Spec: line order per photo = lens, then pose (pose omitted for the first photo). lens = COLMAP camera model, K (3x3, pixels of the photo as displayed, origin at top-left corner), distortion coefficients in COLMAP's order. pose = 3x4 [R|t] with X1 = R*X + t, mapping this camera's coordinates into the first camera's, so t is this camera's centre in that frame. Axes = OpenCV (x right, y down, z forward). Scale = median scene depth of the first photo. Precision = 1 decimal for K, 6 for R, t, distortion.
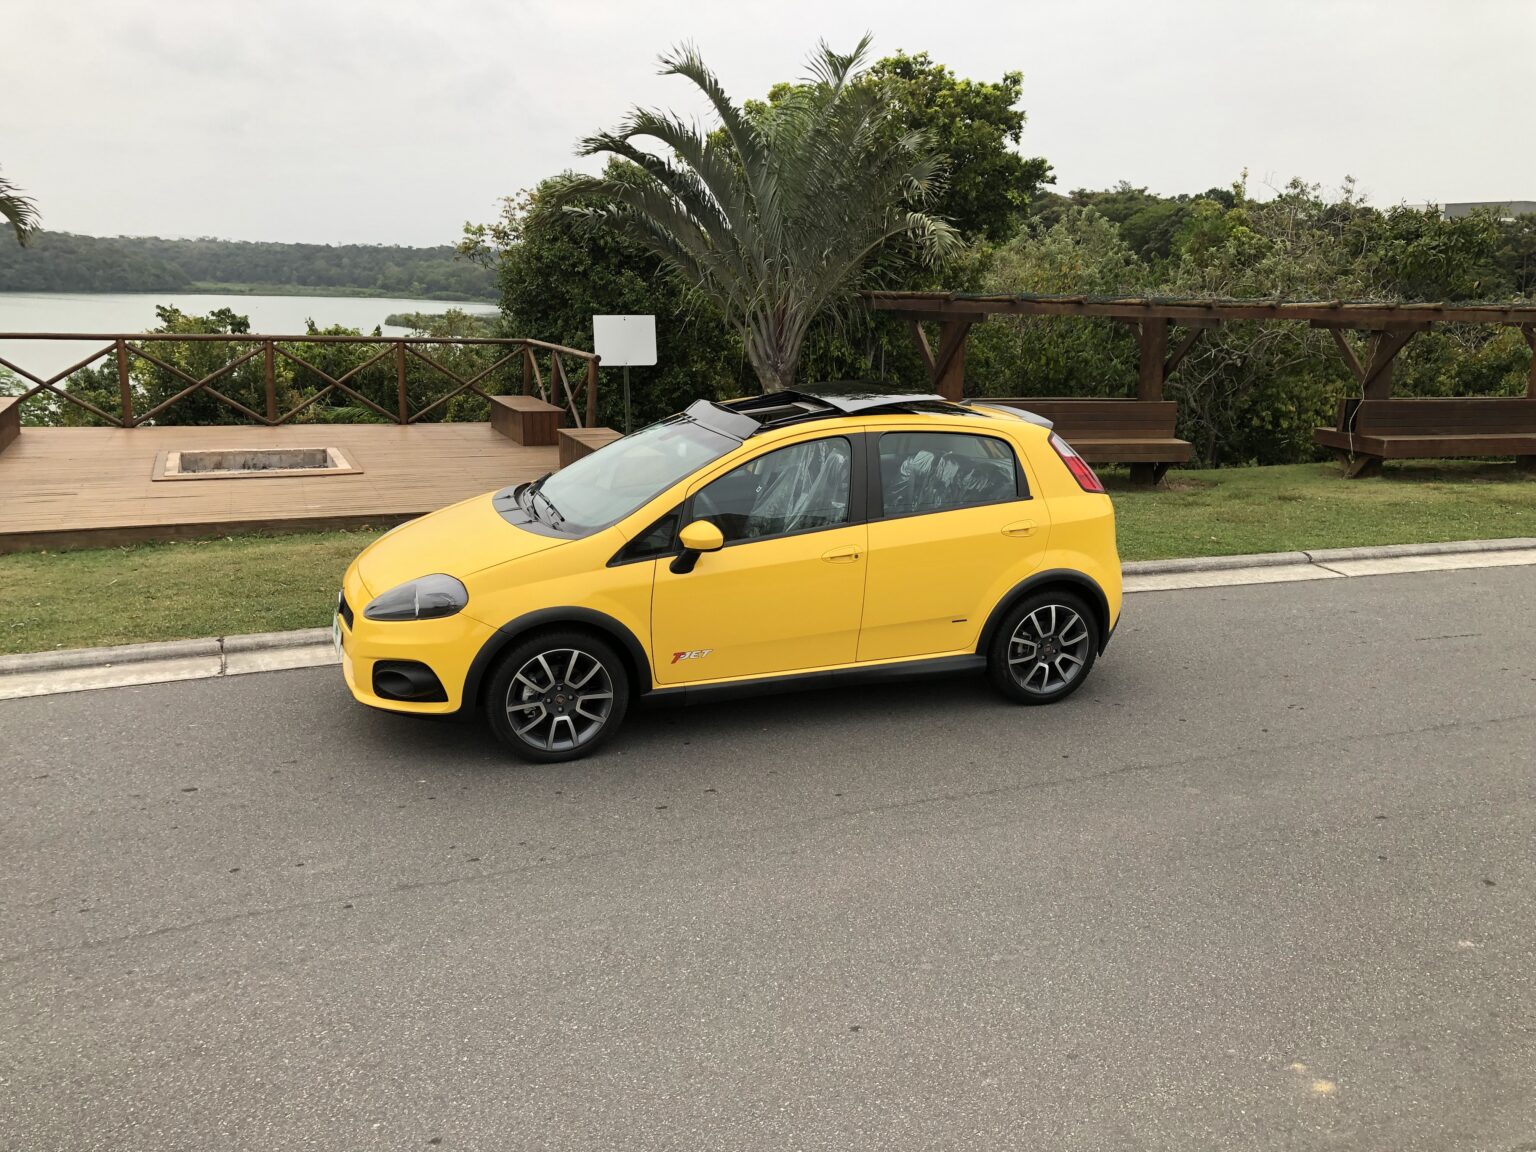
lens RADIAL K [[1267.9, 0, 768.0], [0, 1267.9, 576.0], [0, 0, 1]] dist [-0.006111, -0.002957]
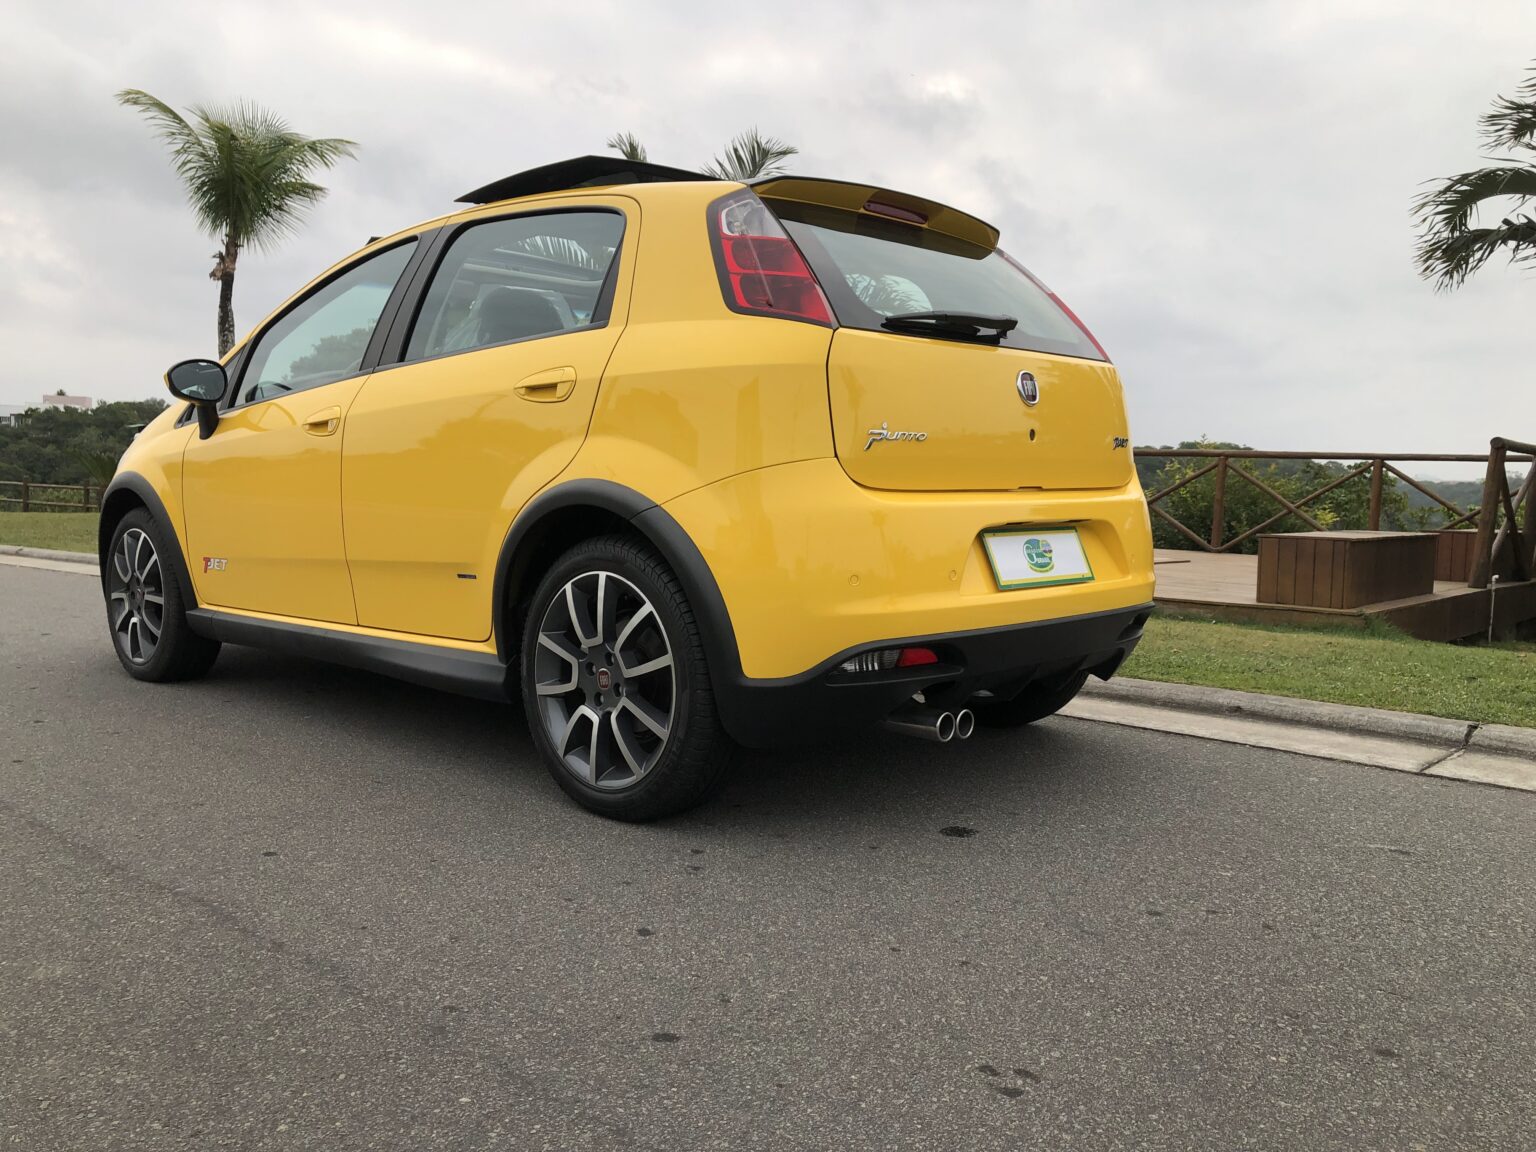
lens RADIAL K [[1267.9, 0, 768.0], [0, 1267.9, 576.0], [0, 0, 1]] dist [-0.006111, -0.002957]
pose [[0.438095, 0.047715, -0.897662, 0.624496], [-0.222998, 0.973145, -0.057105, 0.036543], [0.870830, 0.225194, 0.436970, 0.861136]]
